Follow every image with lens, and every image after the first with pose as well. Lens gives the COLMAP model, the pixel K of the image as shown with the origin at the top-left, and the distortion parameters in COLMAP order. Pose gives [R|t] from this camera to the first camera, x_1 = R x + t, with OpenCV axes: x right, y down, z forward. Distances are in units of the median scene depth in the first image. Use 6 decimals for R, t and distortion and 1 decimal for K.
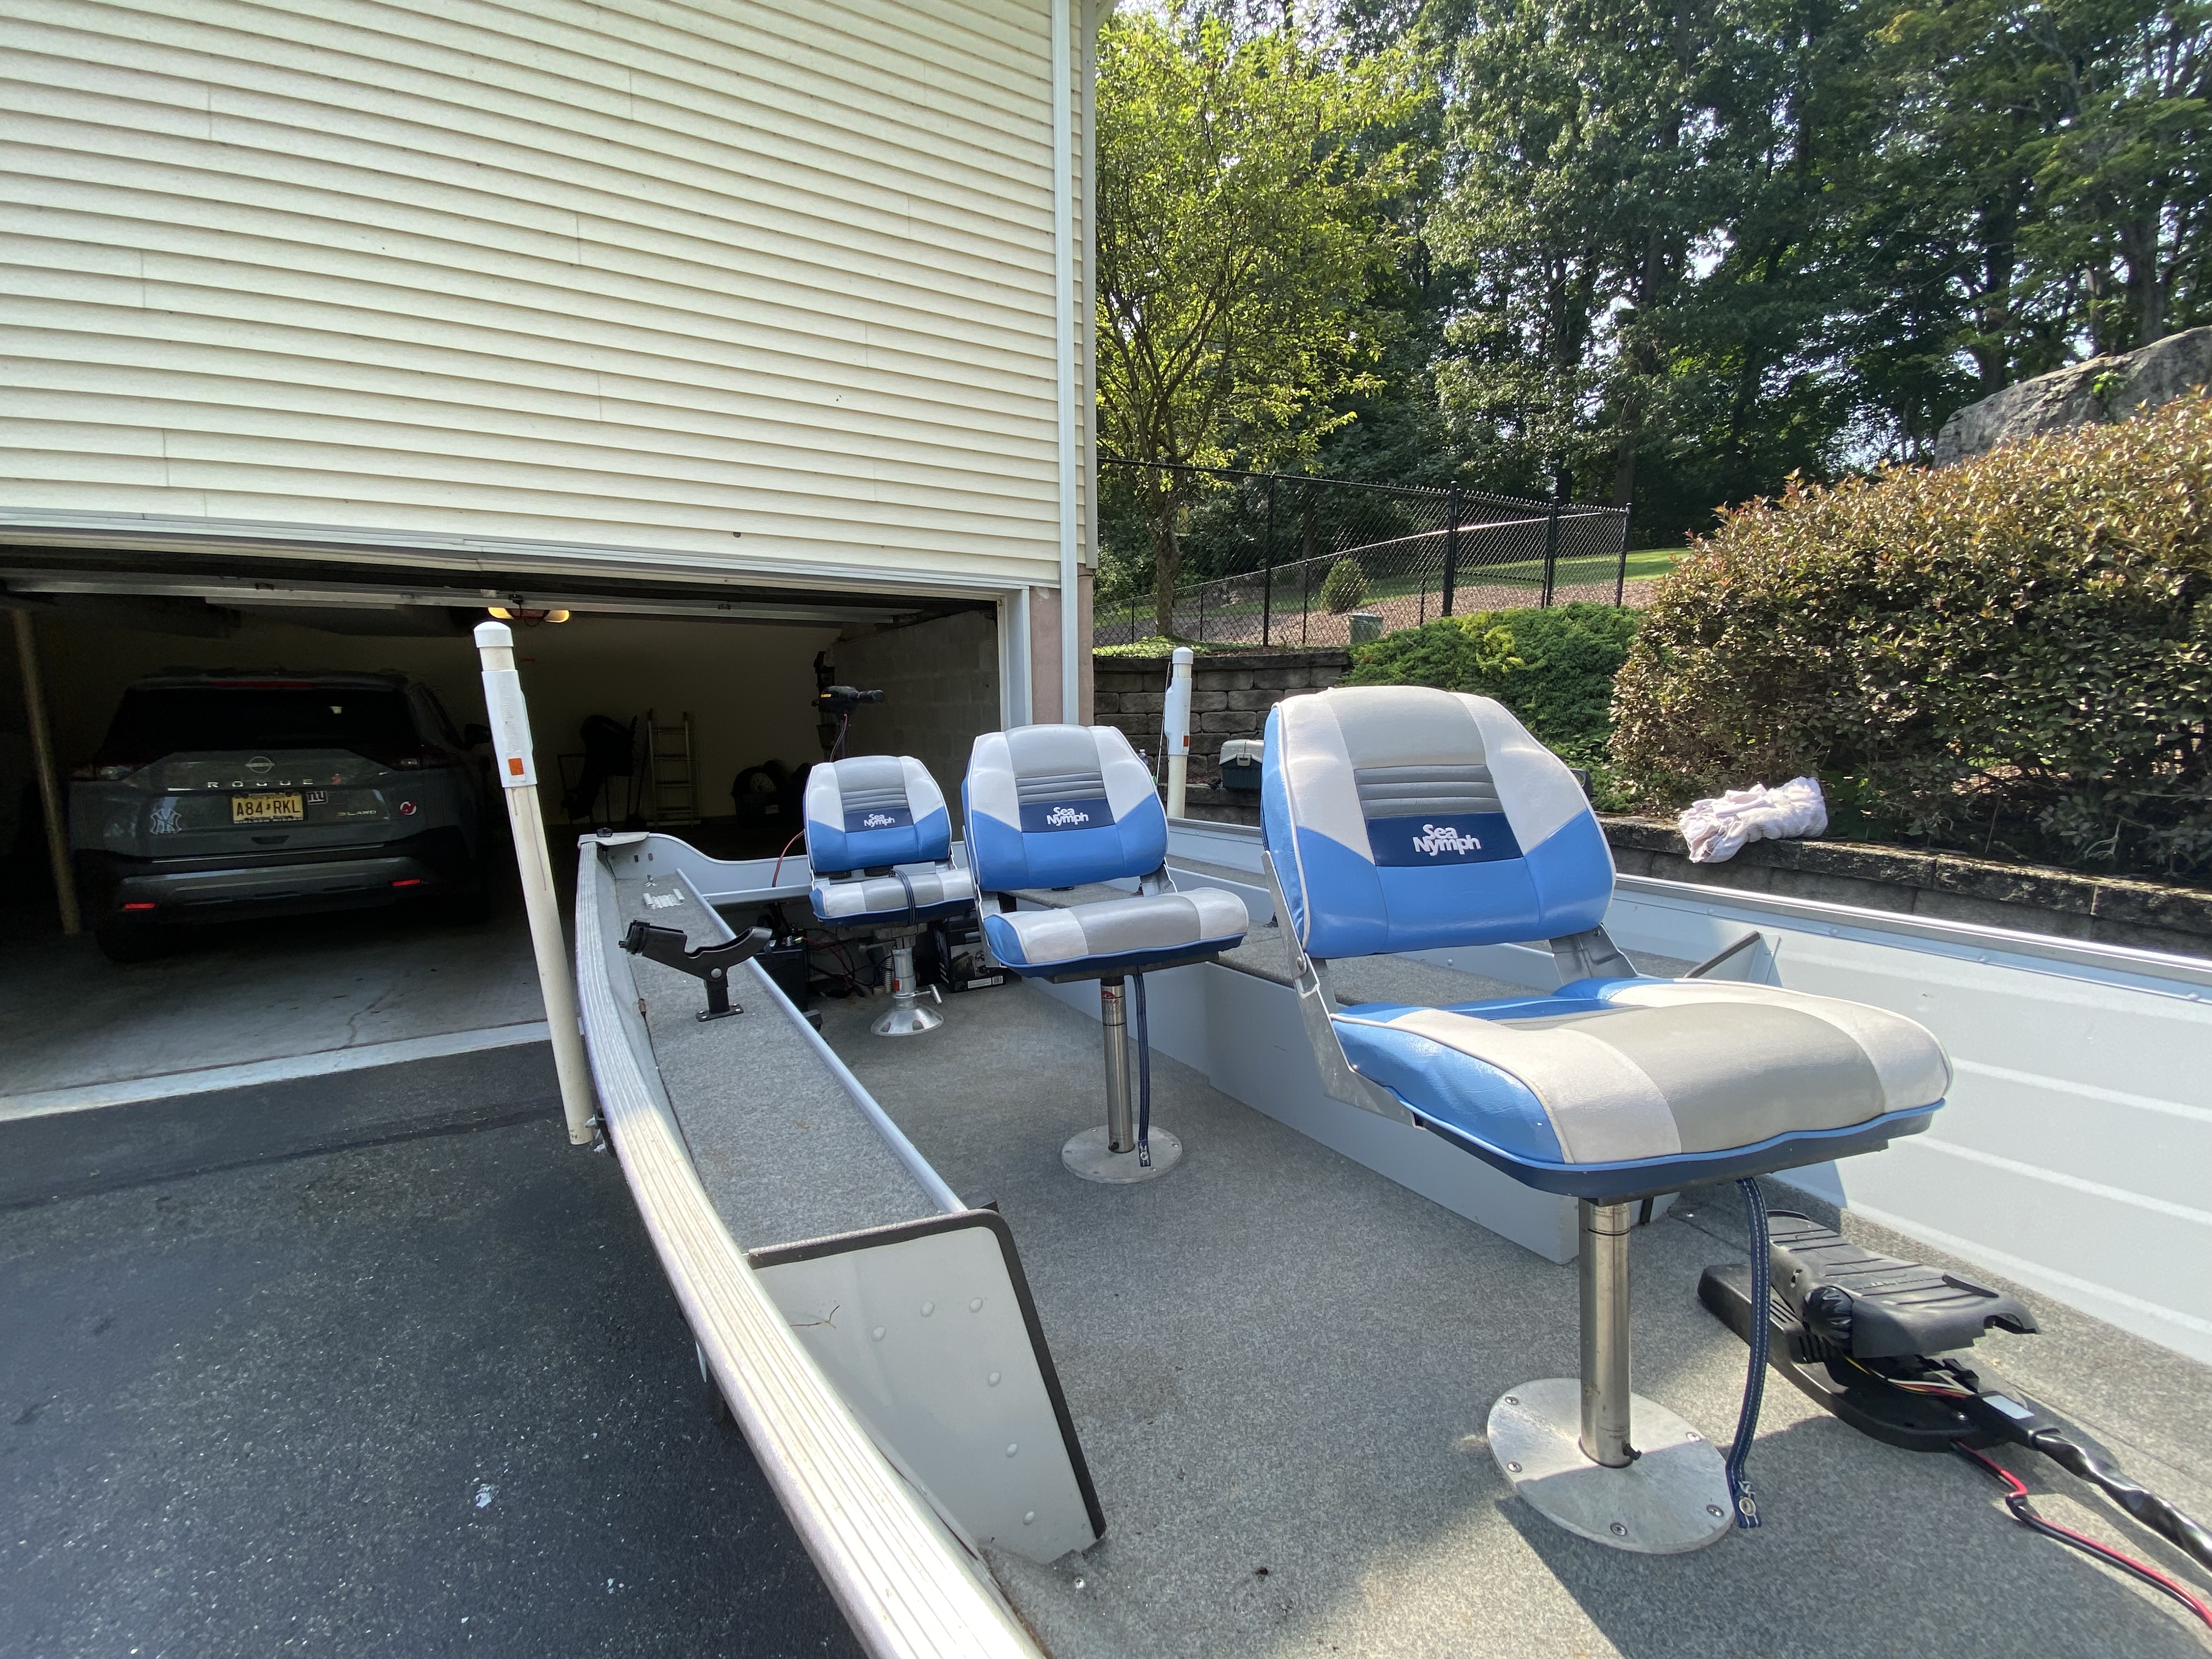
lens RADIAL K [[891.7, 0, 1101.9], [0, 891.7, 839.1], [0, 0, 1]] dist [-0.020890, -0.004298]
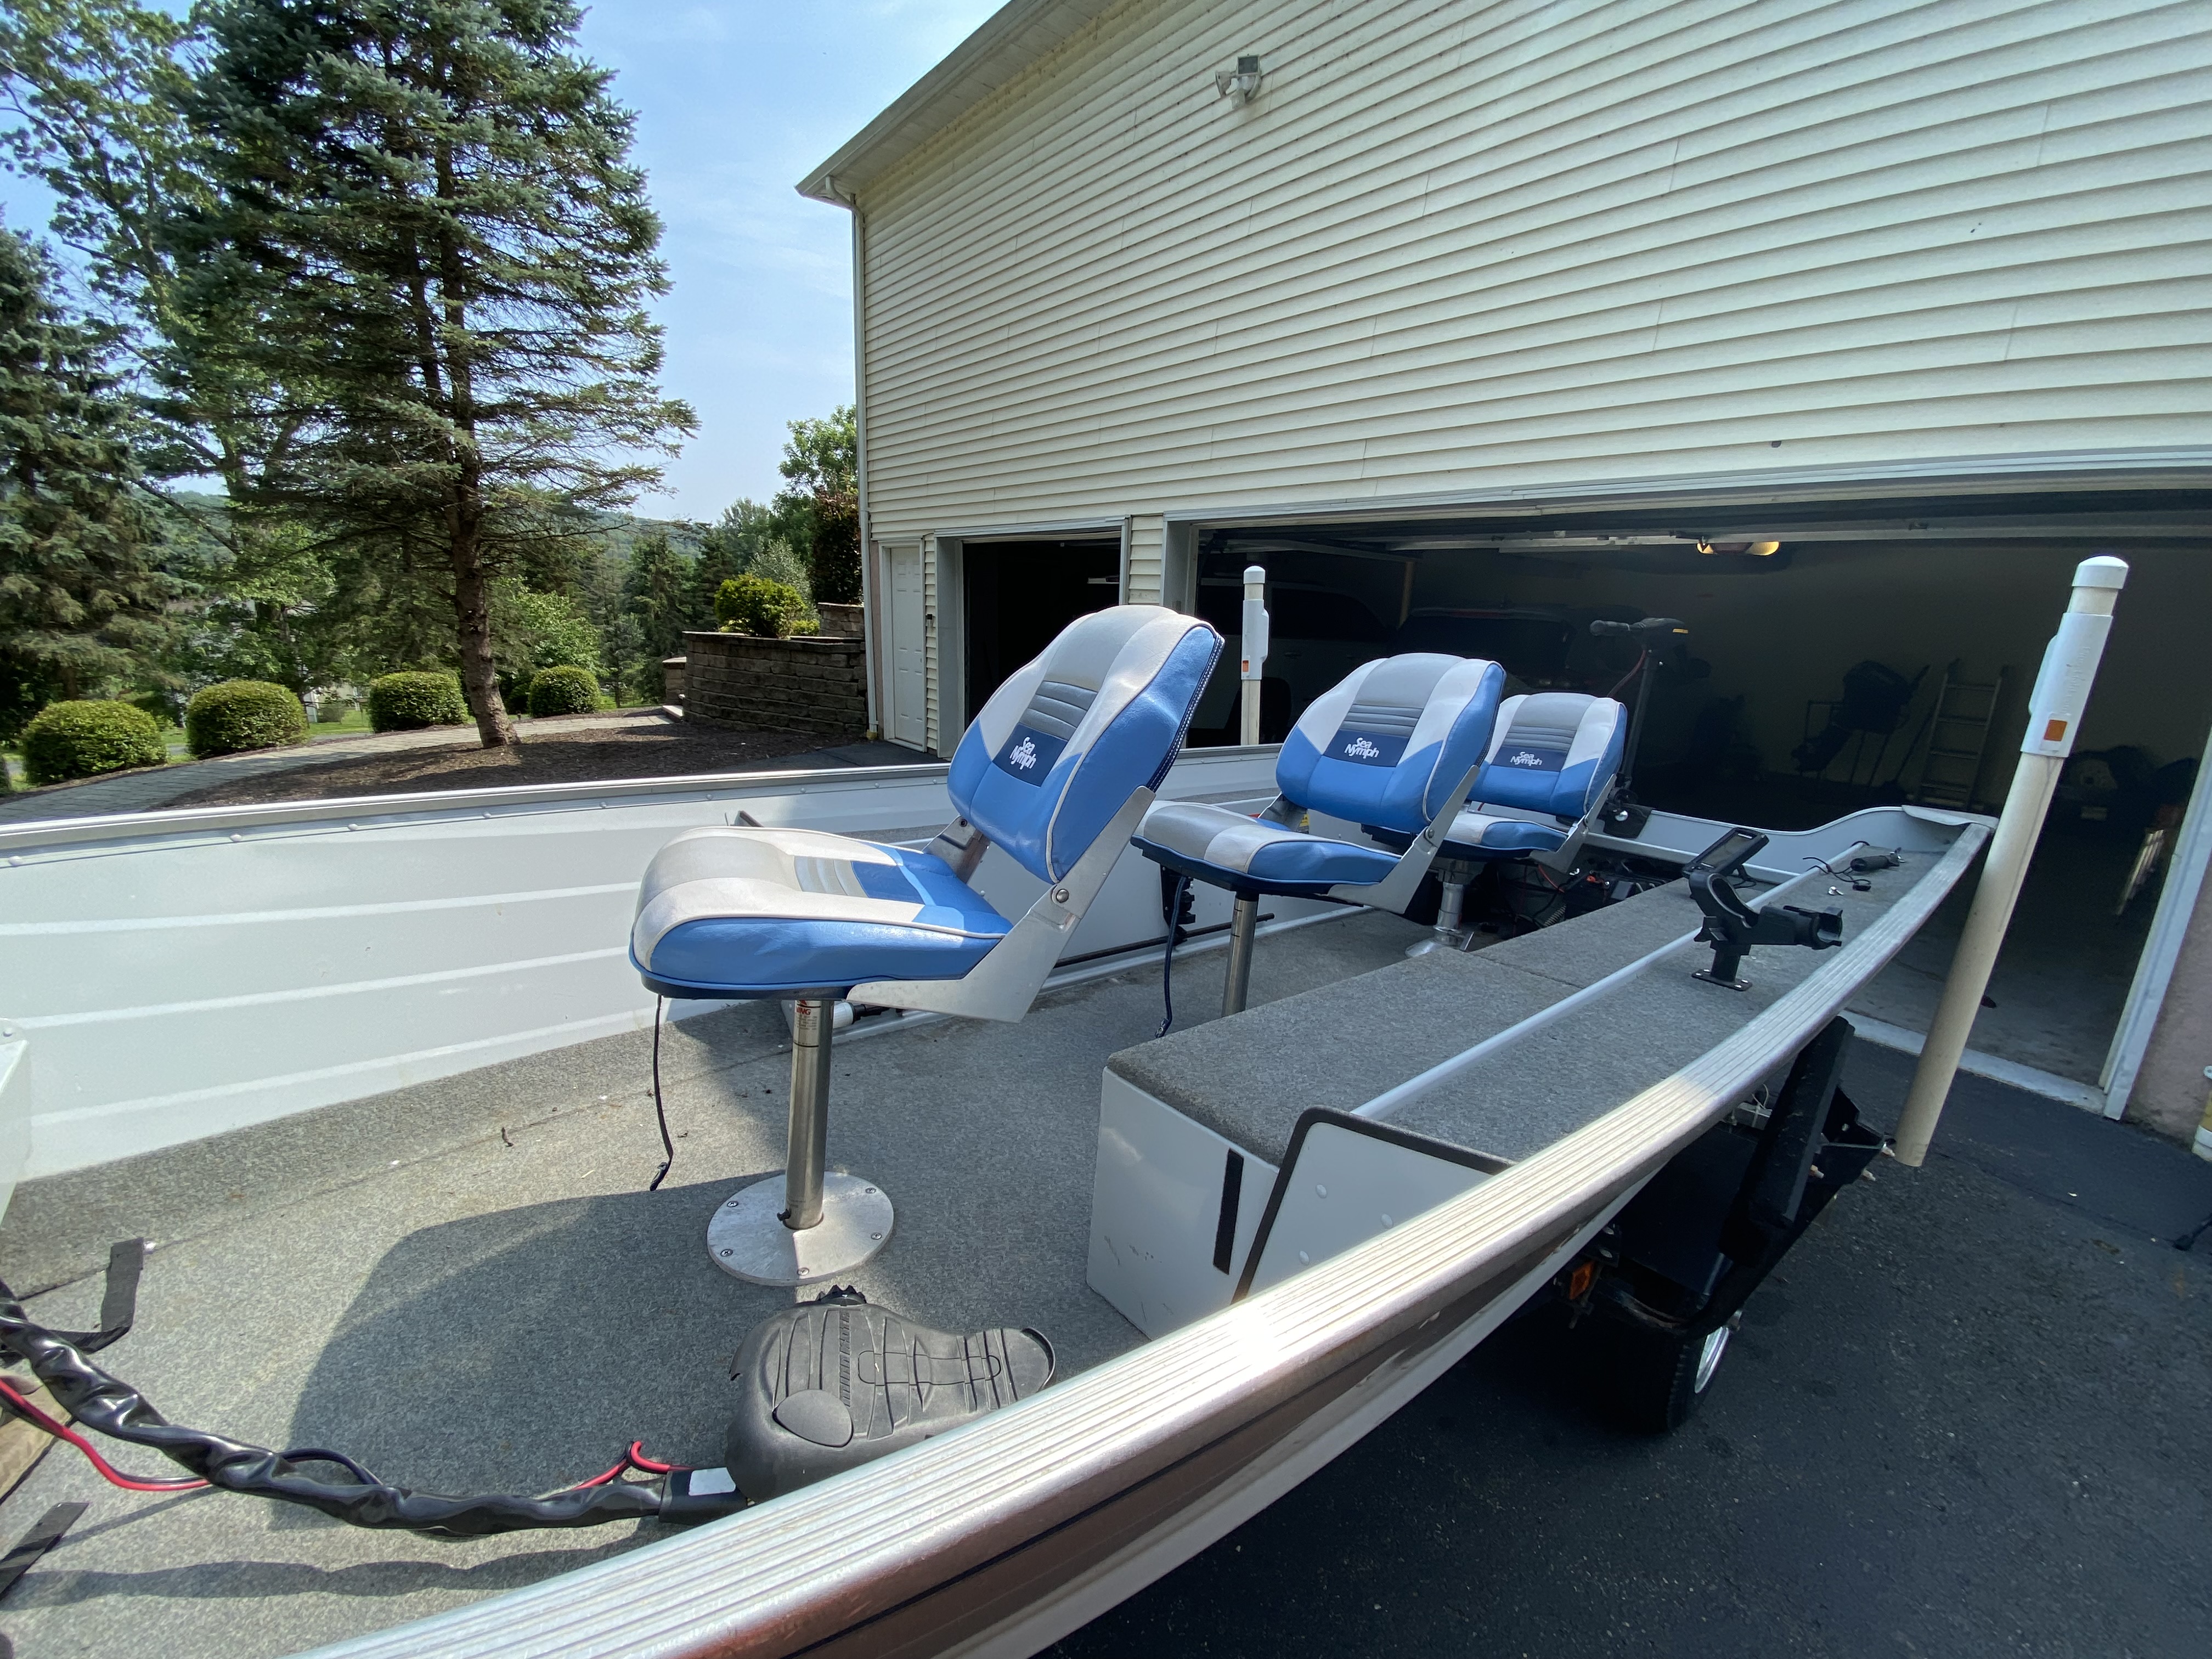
lens RADIAL K [[901.2, 0, 1103.7], [0, 901.2, 849.7], [0, 0, 1]] dist [-0.027436, -0.003543]
pose [[0.146072, 0.251692, -0.956720, 0.716343], [-0.179044, 0.957849, 0.224653, -0.072549], [0.972937, 0.138479, 0.184979, 0.451245]]
